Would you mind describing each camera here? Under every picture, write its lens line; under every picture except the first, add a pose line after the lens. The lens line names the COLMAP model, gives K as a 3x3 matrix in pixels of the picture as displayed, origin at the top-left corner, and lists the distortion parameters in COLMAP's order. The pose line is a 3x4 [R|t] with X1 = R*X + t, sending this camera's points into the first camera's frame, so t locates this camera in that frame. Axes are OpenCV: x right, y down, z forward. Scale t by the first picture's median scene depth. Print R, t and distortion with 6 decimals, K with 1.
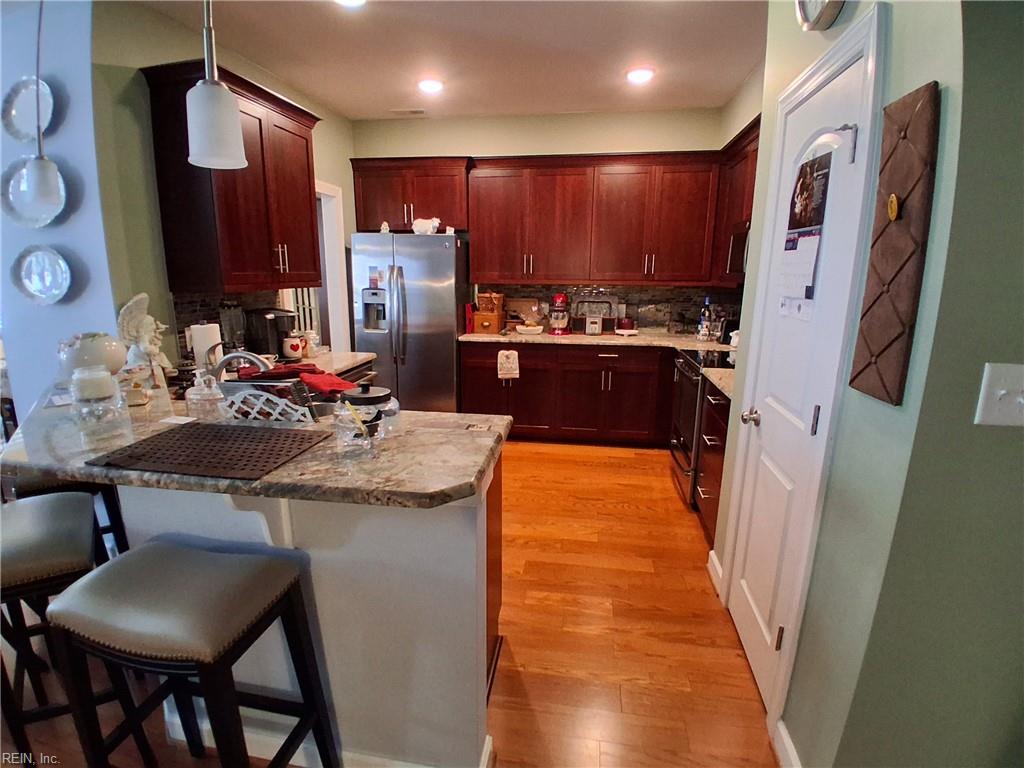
lens RADIAL K [[505.6, 0, 479.7], [0, 505.6, 386.9], [0, 0, 1]] dist [-0.015151, -0.000025]
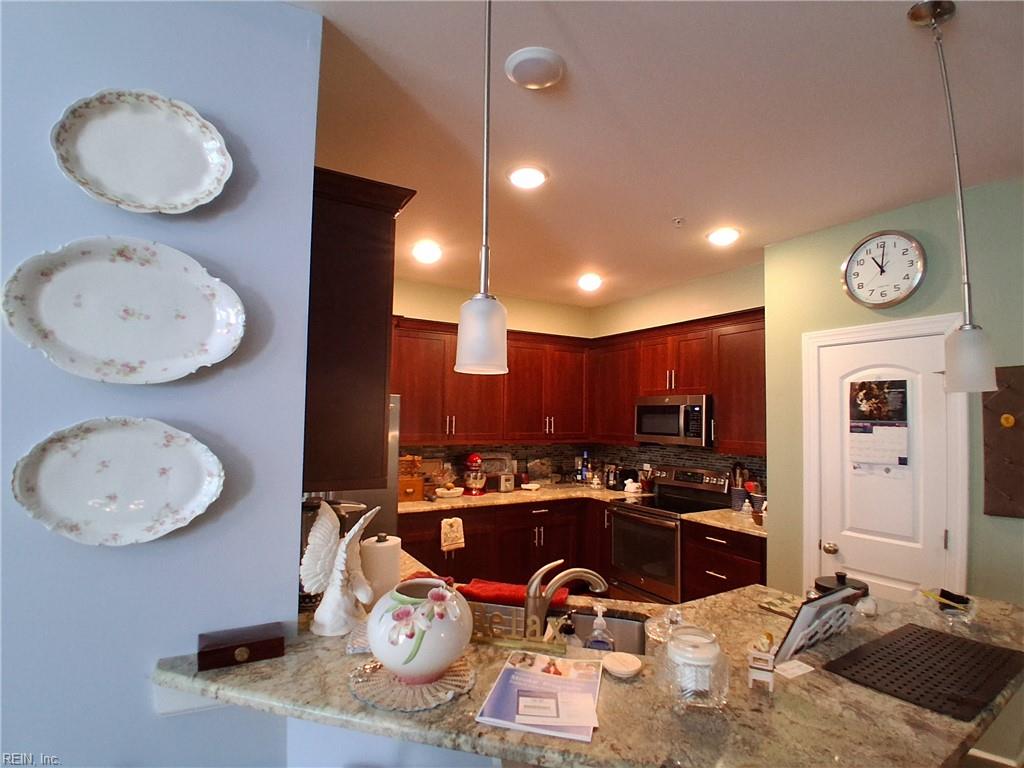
lens RADIAL K [[505.6, 0, 479.7], [0, 505.6, 386.9], [0, 0, 1]] dist [-0.015151, -0.000025]
pose [[0.751965, 0.043006, 0.657798, -0.508540], [0.137665, 0.965622, -0.220504, -0.090924], [-0.644668, 0.256367, 0.720194, 0.239511]]
